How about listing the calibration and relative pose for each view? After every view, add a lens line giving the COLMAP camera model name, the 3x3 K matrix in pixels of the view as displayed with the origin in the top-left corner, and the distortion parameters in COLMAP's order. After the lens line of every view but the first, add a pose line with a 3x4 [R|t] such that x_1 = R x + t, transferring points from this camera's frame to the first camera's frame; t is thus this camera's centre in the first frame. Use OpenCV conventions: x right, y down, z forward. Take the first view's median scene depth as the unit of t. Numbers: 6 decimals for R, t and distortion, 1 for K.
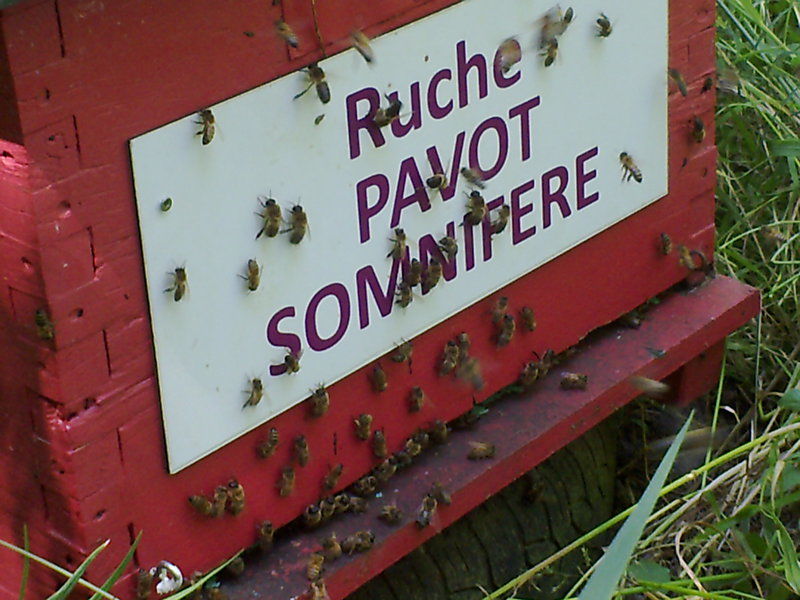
lens RADIAL K [[1962.4, 0, 400.0], [0, 1962.4, 300.0], [0, 0, 1]] dist [0.253686, -1.310204]
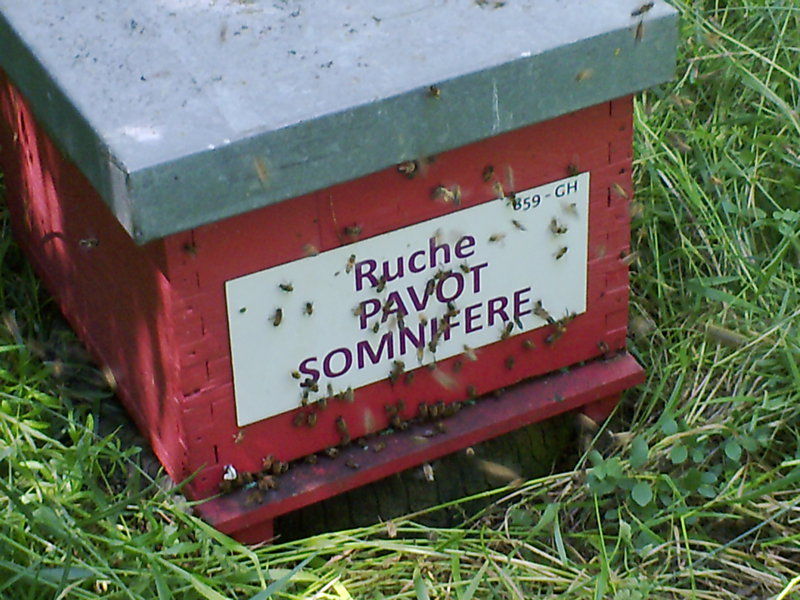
lens RADIAL K [[1962.4, 0, 400.0], [0, 1962.4, 300.0], [0, 0, 1]] dist [0.253686, -1.310204]
pose [[0.933004, 0.225838, -0.280179, 0.541945], [-0.175565, 0.965279, 0.193426, -0.430314], [0.314134, -0.131277, 0.940258, -0.795807]]
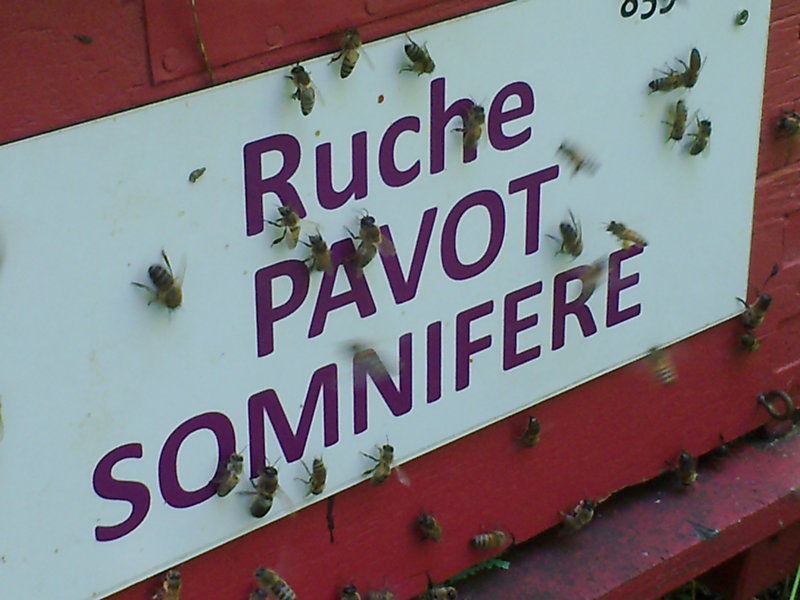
lens RADIAL K [[1962.4, 0, 400.0], [0, 1962.4, 300.0], [0, 0, 1]] dist [0.253686, -1.310204]
pose [[0.990731, 0.104612, -0.086649, 0.084339], [-0.104759, 0.994494, 0.002856, -0.054525], [0.086471, 0.006248, 0.996235, 0.313141]]
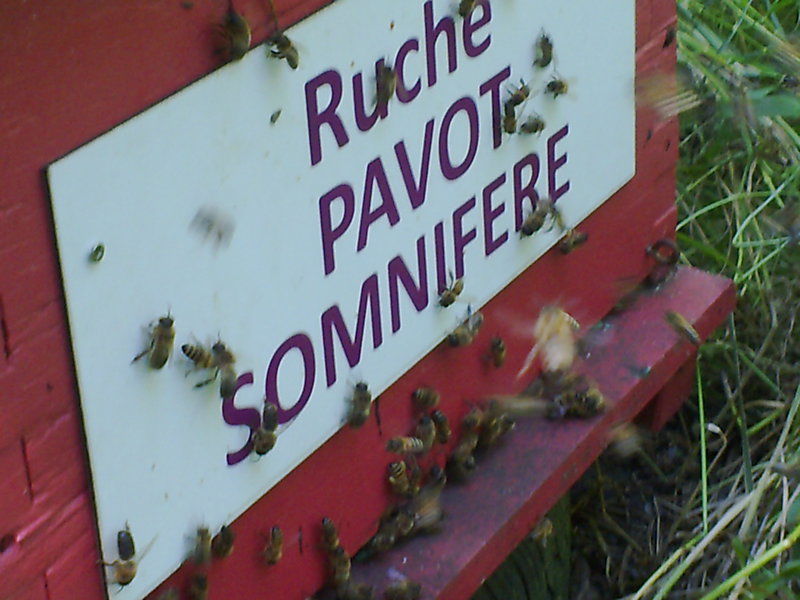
lens RADIAL K [[1962.4, 0, 400.0], [0, 1962.4, 300.0], [0, 0, 1]] dist [0.253686, -1.310204]
pose [[0.982700, -0.082224, 0.165951, -0.114452], [0.078873, 0.996527, 0.026692, -0.036801], [-0.167570, -0.013141, 0.985773, 0.247480]]
